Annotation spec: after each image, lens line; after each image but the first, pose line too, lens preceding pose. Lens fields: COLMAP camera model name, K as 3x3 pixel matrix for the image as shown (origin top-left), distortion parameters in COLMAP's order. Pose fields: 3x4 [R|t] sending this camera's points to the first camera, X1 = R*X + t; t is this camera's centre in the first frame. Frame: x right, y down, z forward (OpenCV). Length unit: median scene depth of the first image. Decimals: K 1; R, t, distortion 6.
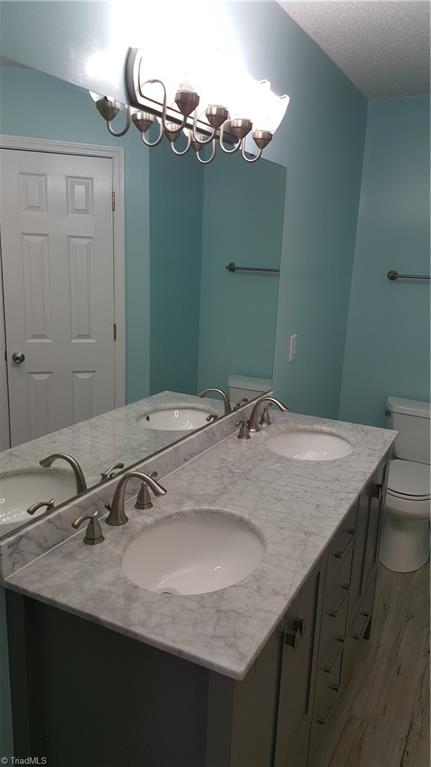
lens RADIAL K [[565.5, 0, 215.5], [0, 565.5, 383.5], [0, 0, 1]] dist [0.095211, -0.143617]
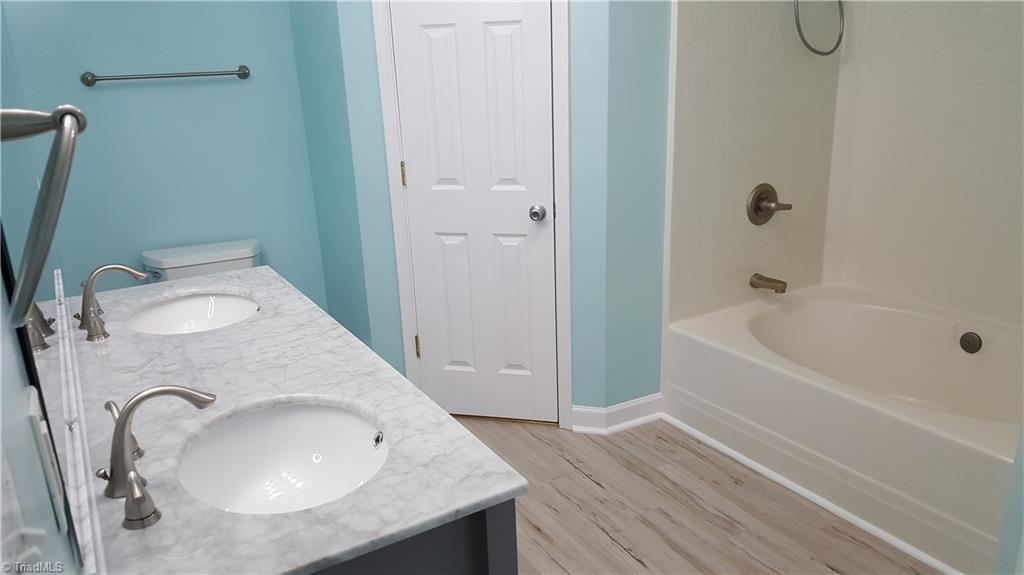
lens RADIAL K [[755.0, 0, 512.0], [0, 755.0, 287.5], [0, 0, 1]] dist [0.095211, -0.143617]
pose [[0.529851, -0.301287, 0.792770, -0.498279], [0.253331, 0.948319, 0.191088, -0.002638], [-0.809371, 0.099585, 0.578793, 0.201226]]
